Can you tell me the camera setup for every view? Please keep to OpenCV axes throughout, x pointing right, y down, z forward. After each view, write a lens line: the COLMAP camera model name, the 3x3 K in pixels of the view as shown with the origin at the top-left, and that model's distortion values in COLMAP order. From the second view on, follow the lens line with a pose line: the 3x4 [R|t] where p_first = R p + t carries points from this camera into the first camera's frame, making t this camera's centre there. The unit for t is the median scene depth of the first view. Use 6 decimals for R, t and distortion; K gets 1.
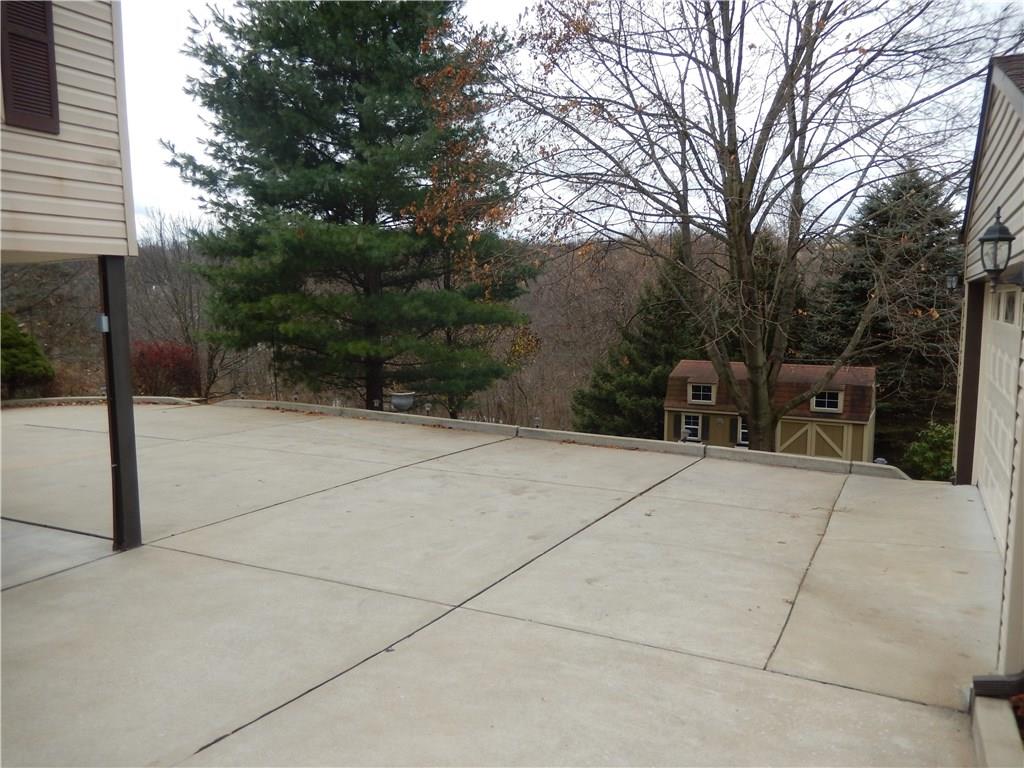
lens RADIAL K [[748.5, 0, 511.1], [0, 748.5, 385.8], [0, 0, 1]] dist [0.006378, 0.002719]
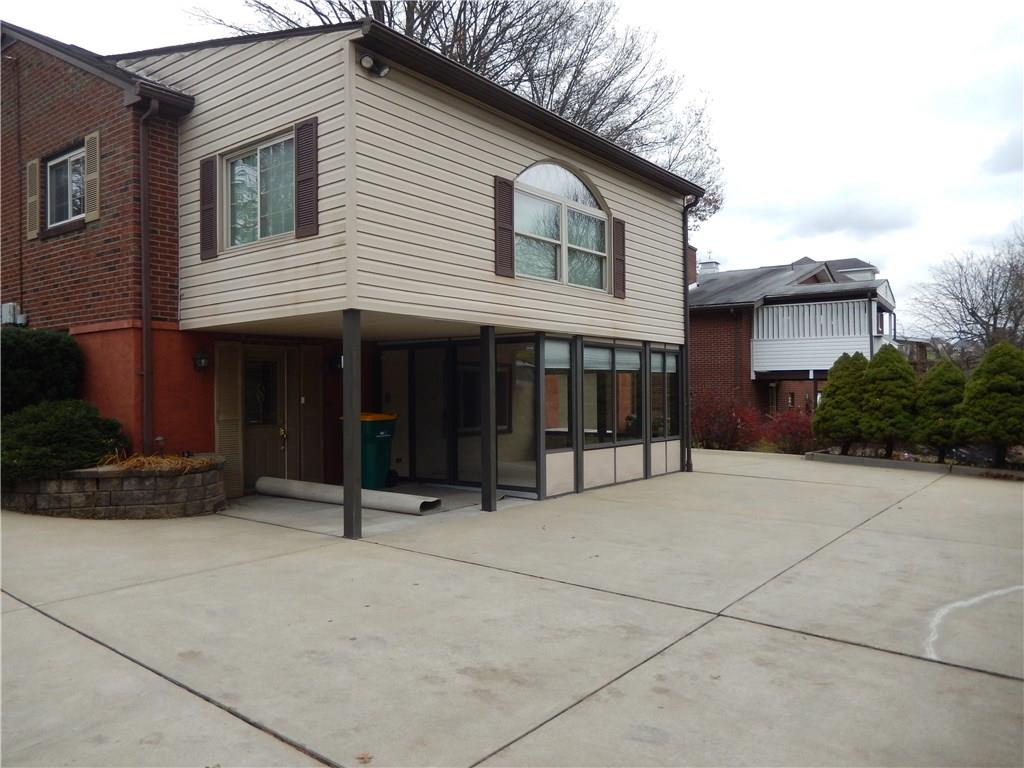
lens RADIAL K [[748.5, 0, 510.3], [0, 748.5, 382.7], [0, 0, 1]] dist [0.006378, 0.002719]
pose [[-0.165695, 0.000234, -0.986177, 0.546186], [-0.106356, 0.994163, 0.018106, -0.075132], [0.980425, 0.107886, -0.164703, 1.128791]]
